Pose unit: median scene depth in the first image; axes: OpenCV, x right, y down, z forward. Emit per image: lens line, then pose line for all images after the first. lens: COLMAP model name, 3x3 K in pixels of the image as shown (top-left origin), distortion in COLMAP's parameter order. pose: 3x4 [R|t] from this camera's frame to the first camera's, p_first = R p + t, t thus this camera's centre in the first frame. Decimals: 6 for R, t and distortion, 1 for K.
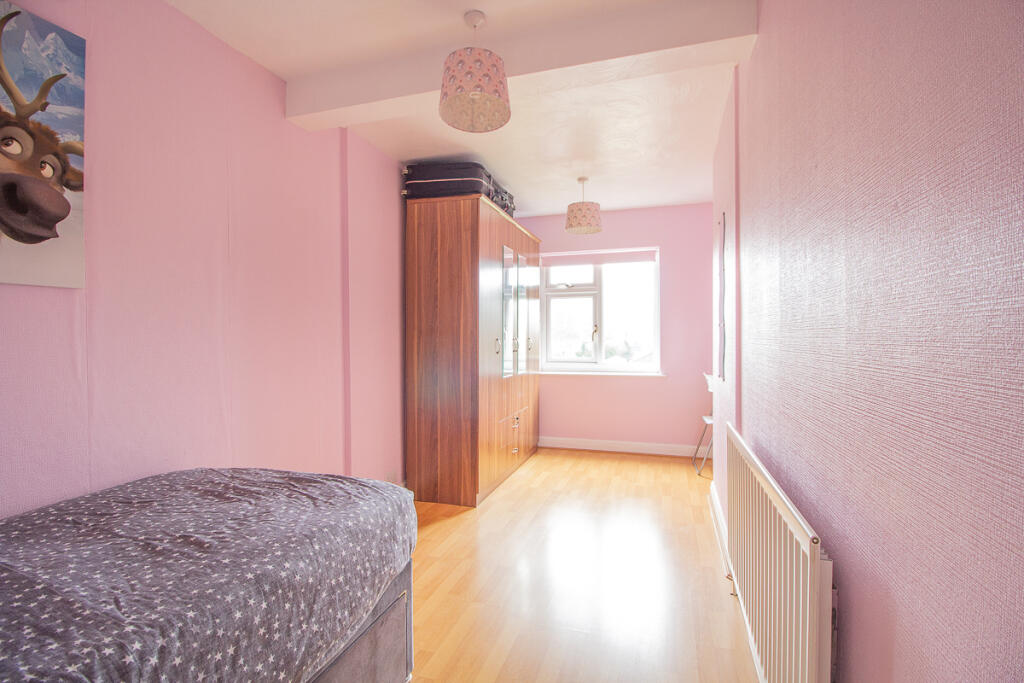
lens RADIAL K [[462.0, 0, 512.0], [0, 462.0, 341.5], [0, 0, 1]] dist [-0.010261, -0.000621]
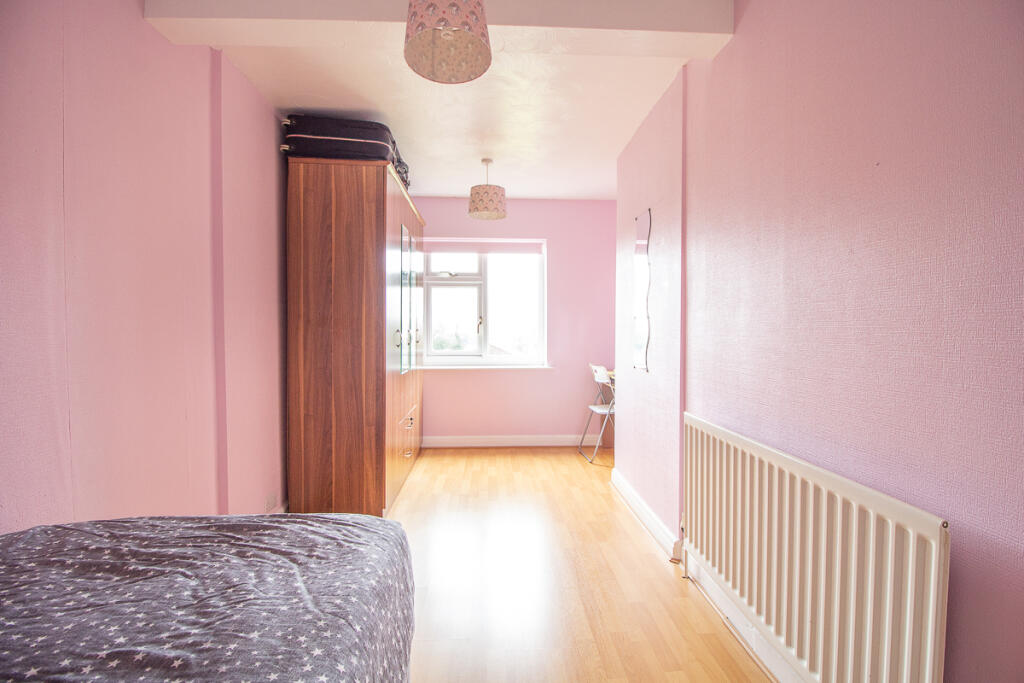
lens RADIAL K [[473.4, 0, 524.4], [0, 473.4, 342.1], [0, 0, 1]] dist [-0.000309, -0.011754]
pose [[0.937763, -0.002814, 0.347264, -0.130461], [-0.003058, 0.999861, 0.016360, 0.001608], [-0.347262, -0.016404, 0.937625, 0.076936]]
